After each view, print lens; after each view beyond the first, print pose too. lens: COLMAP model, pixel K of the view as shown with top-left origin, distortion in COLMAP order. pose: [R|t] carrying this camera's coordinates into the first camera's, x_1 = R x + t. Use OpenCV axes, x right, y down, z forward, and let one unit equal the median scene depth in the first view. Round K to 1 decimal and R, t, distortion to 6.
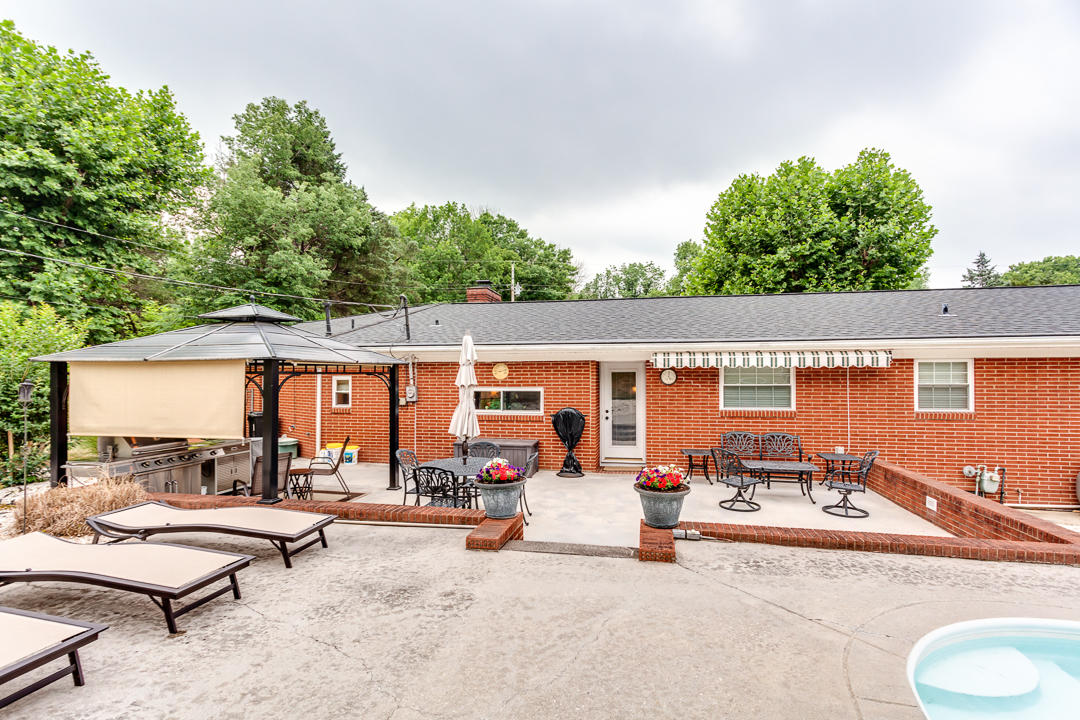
lens RADIAL K [[521.9, 0, 538.7], [0, 521.9, 362.7], [0, 0, 1]] dist [0.001947, 0.000545]
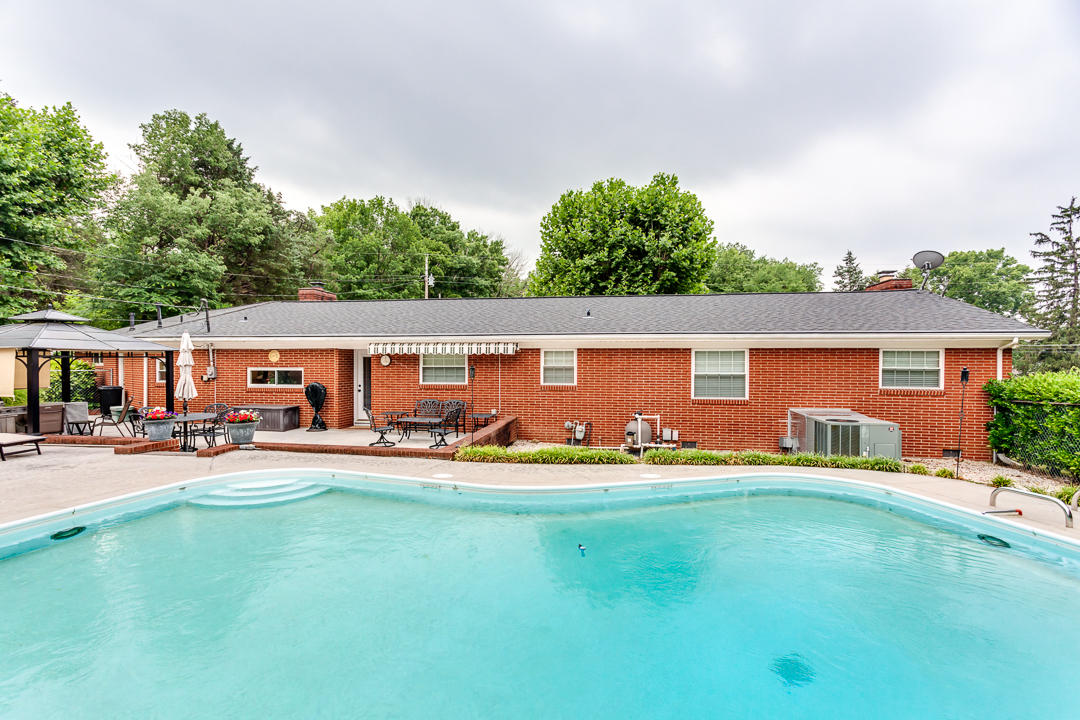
lens RADIAL K [[521.9, 0, 539.6], [0, 521.9, 360.7], [0, 0, 1]] dist [0.001947, 0.000545]
pose [[0.999436, 0.004245, 0.033305, 0.296887], [-0.005134, 0.999631, 0.026662, -0.005520], [-0.033180, -0.026818, 0.999090, -0.199646]]
